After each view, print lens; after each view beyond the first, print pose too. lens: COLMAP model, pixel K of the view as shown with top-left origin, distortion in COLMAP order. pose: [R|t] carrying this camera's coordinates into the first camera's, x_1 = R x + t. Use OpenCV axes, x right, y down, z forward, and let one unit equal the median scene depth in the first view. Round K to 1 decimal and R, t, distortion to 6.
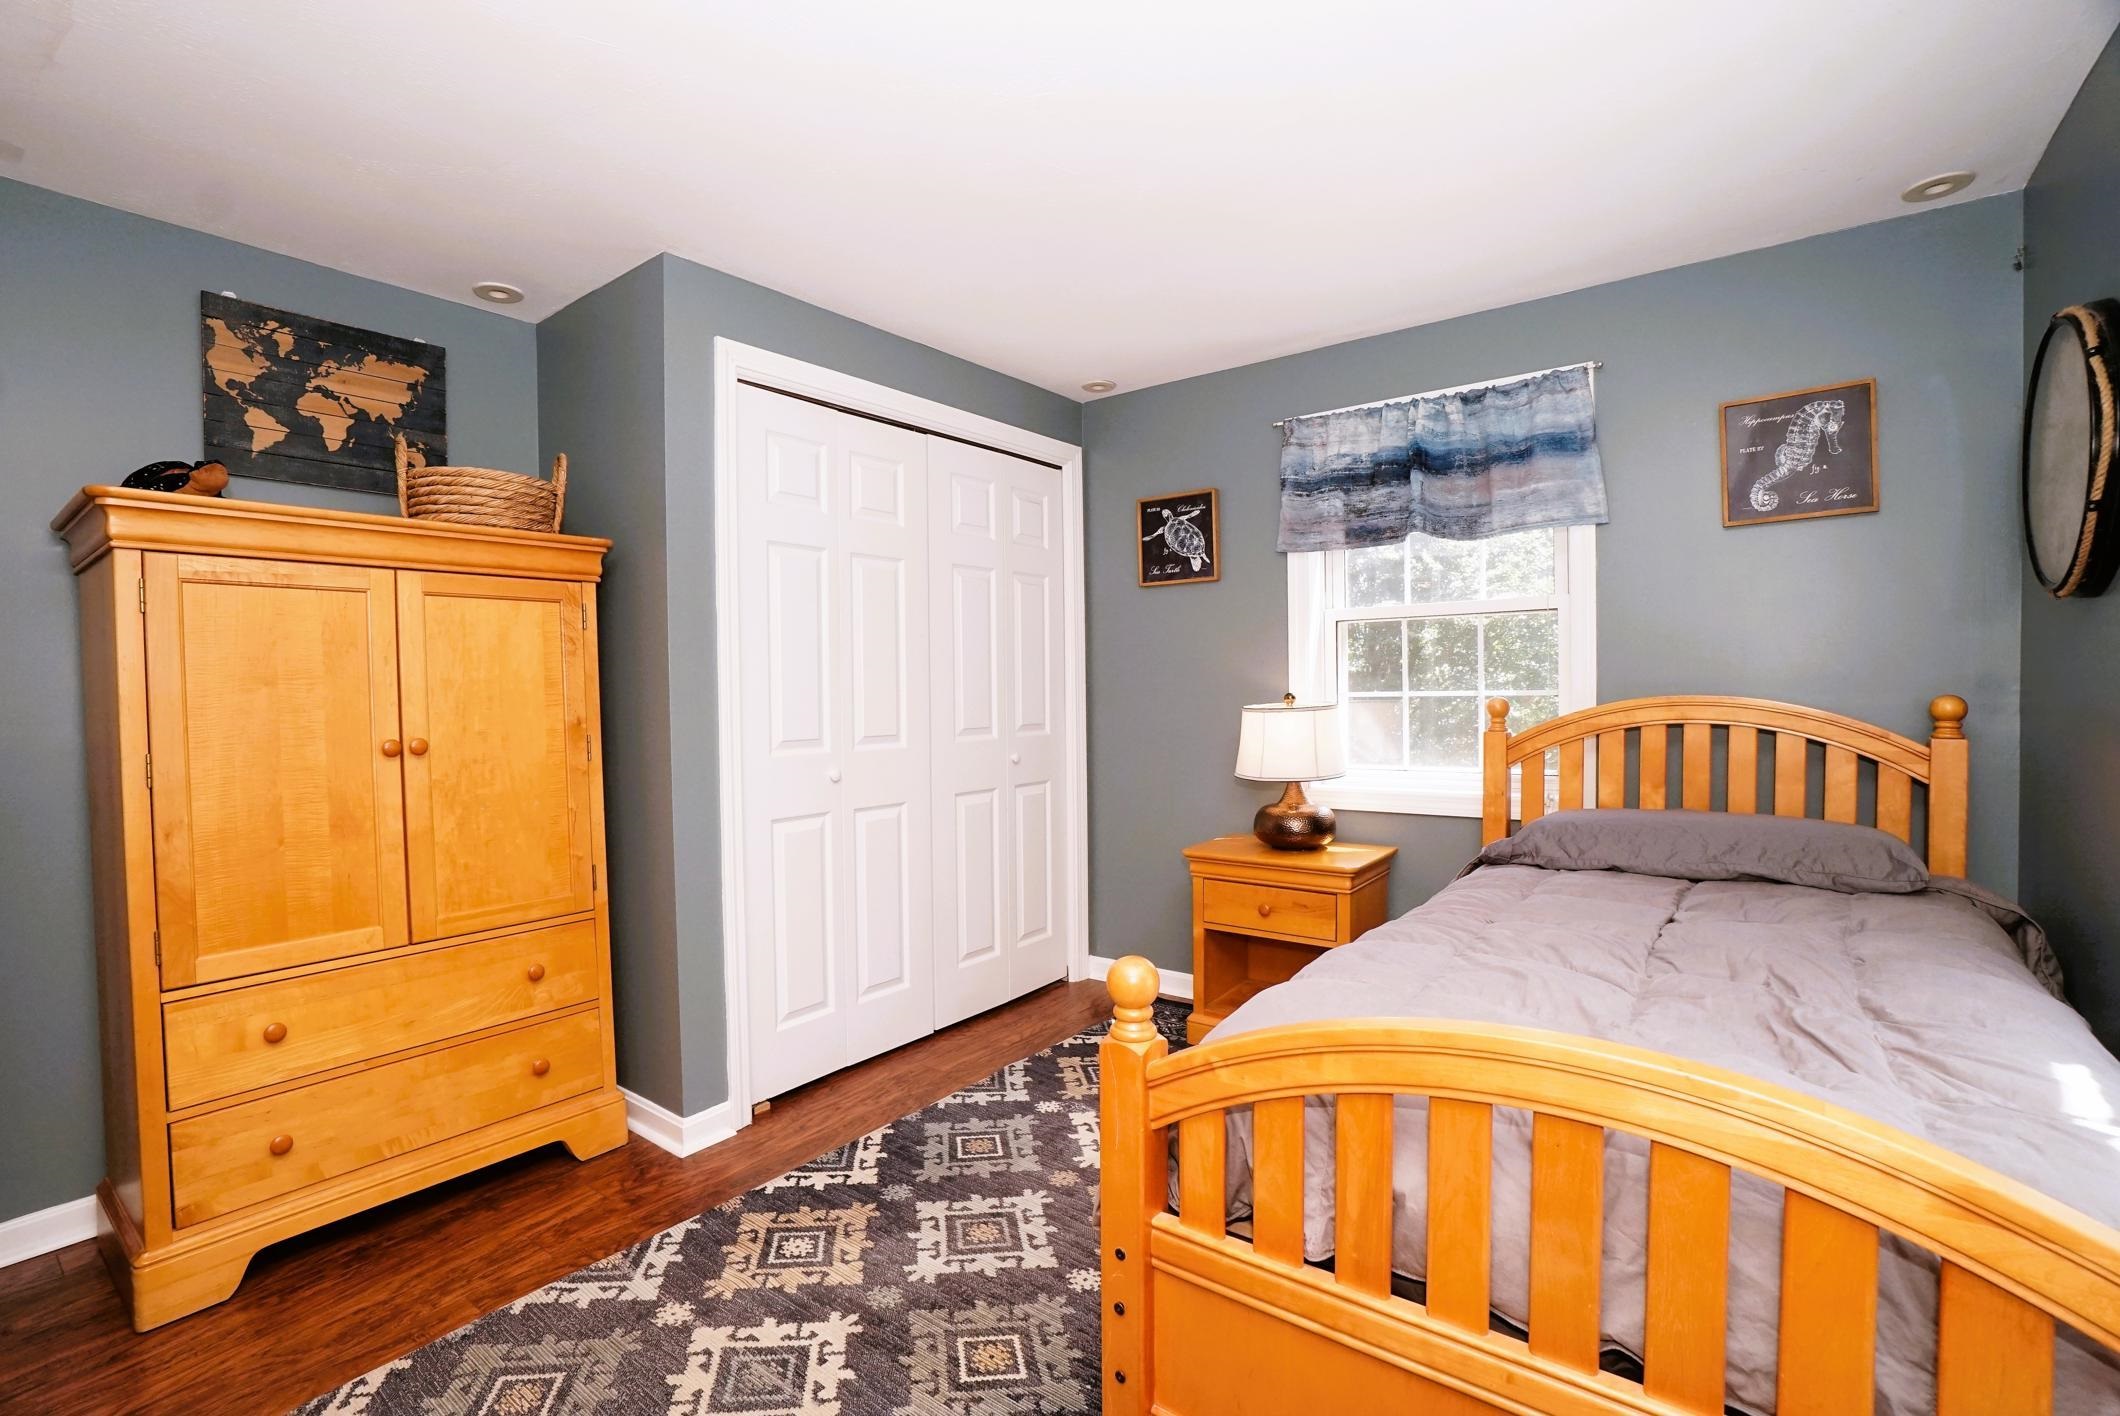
lens RADIAL K [[1035.9, 0, 1060.0], [0, 1035.9, 708.0], [0, 0, 1]] dist [-0.056429, 0.025436]
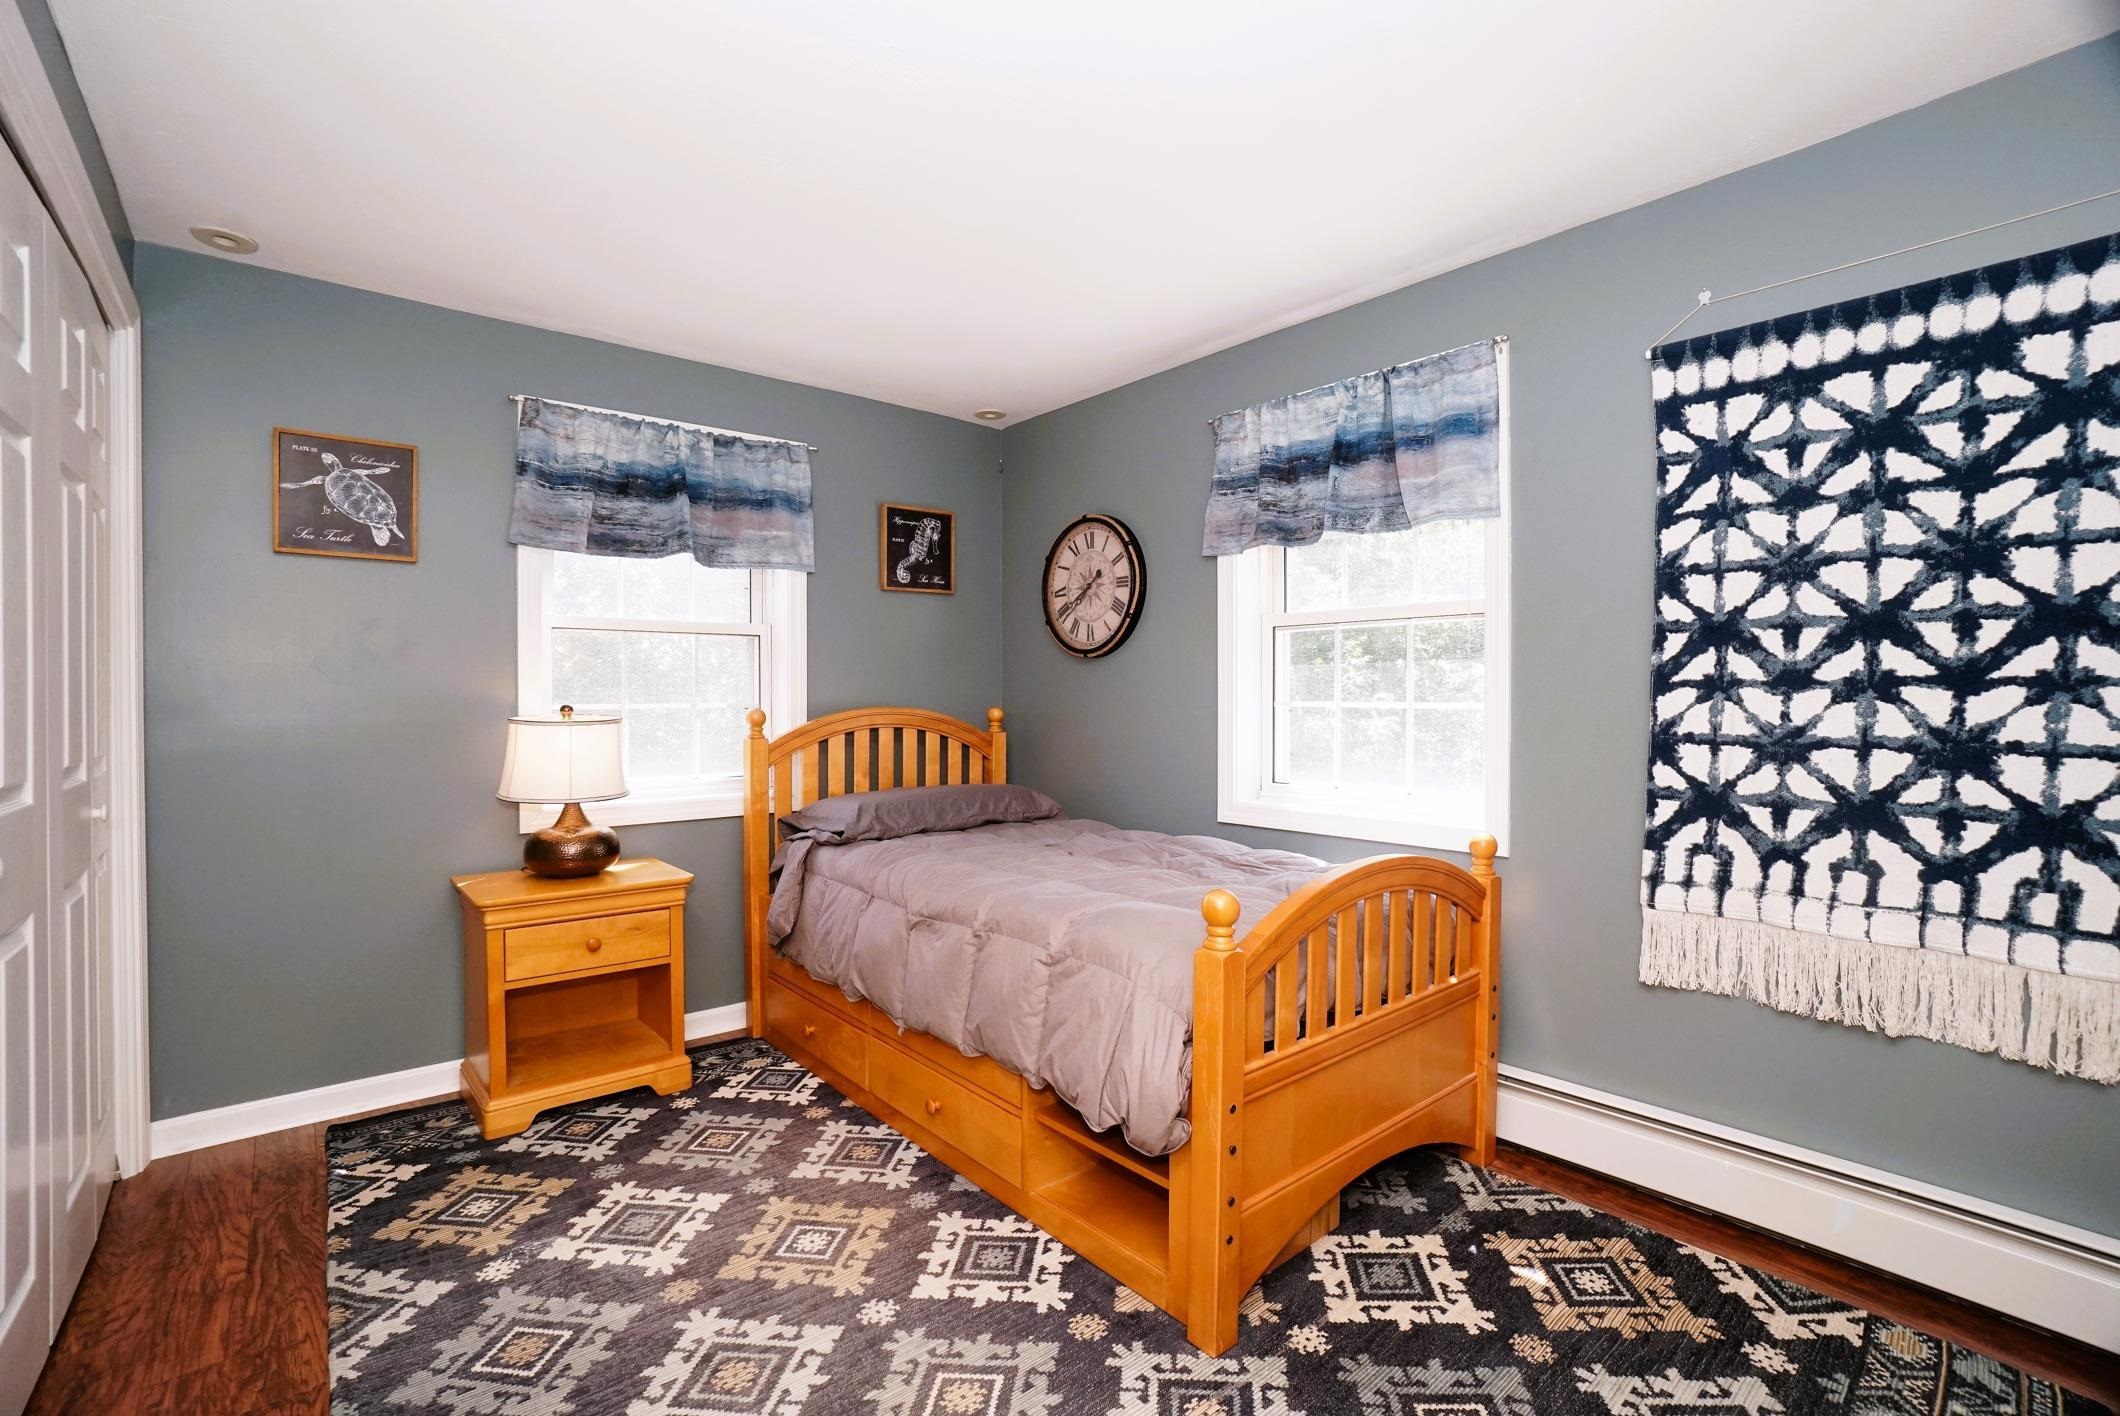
lens RADIAL K [[961.3, 0, 1057.0], [0, 961.3, 715.9], [0, 0, 1]] dist [-0.069368, 0.026477]
pose [[0.164319, -0.004081, 0.986399, -0.564808], [0.018044, 0.999837, 0.001131, 0.002592], [-0.986242, 0.017613, 0.164366, 0.473929]]
